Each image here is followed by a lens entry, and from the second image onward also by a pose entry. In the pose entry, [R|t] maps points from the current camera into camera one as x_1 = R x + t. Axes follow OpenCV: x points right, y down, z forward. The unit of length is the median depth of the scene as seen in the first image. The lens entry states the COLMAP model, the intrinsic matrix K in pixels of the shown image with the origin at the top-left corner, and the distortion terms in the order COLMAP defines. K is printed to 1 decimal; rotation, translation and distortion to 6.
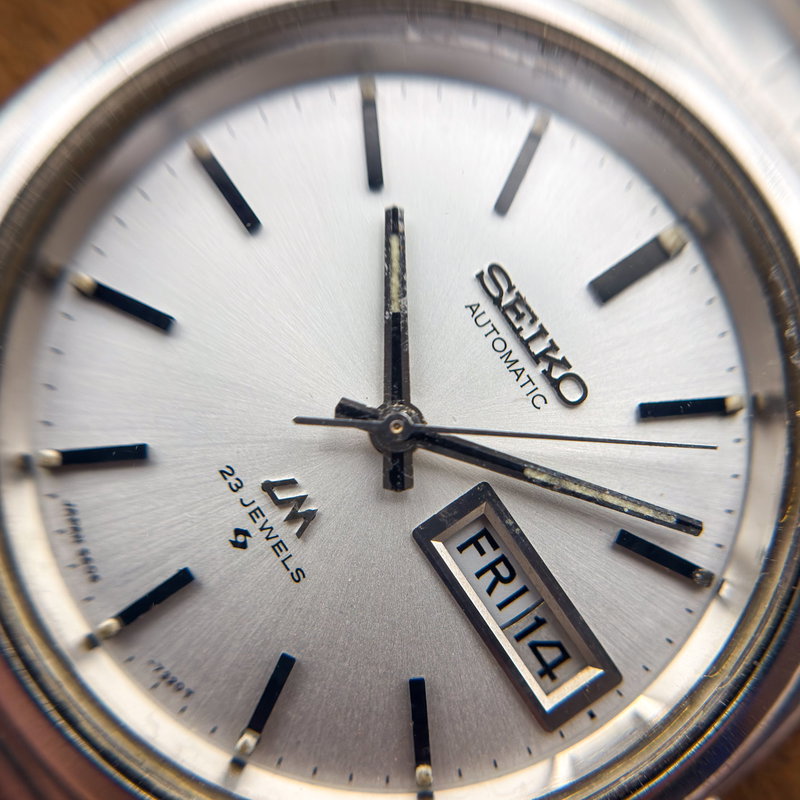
lens RADIAL K [[1364.7, 0, 418.3], [0, 1364.7, 424.4], [0, 0, 1]] dist [0.677235, 0.000000]
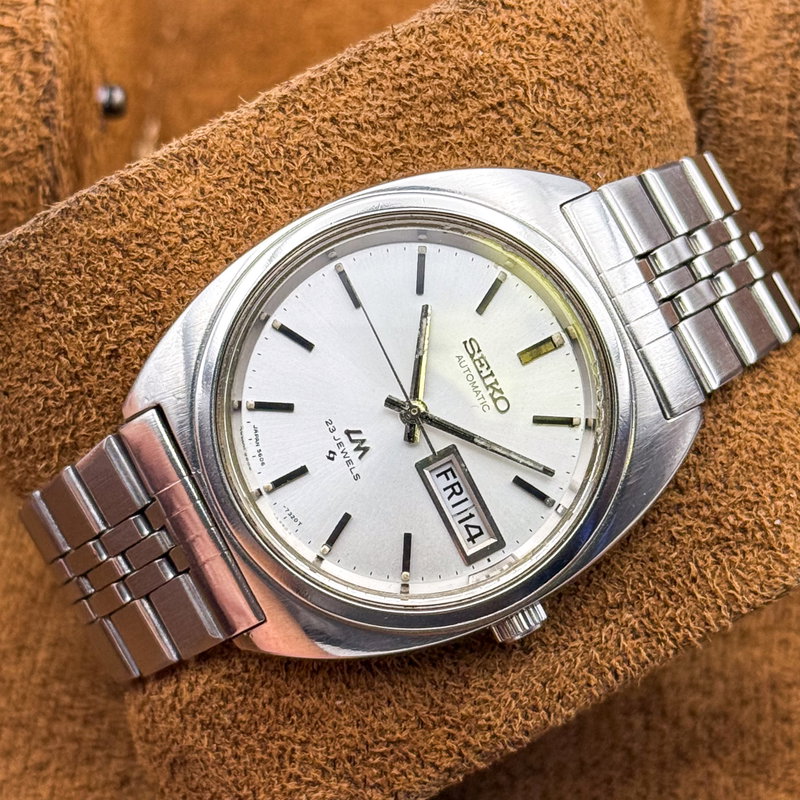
lens RADIAL K [[3057.8, 0, 395.0], [0, 3057.8, 398.5], [0, 0, 1]] dist [0.418629, 0.000000]
pose [[0.991204, 0.130879, -0.019645, 0.042116], [-0.130623, 0.991336, 0.013830, -0.075098], [0.021285, -0.011142, 0.999711, -3.483978]]
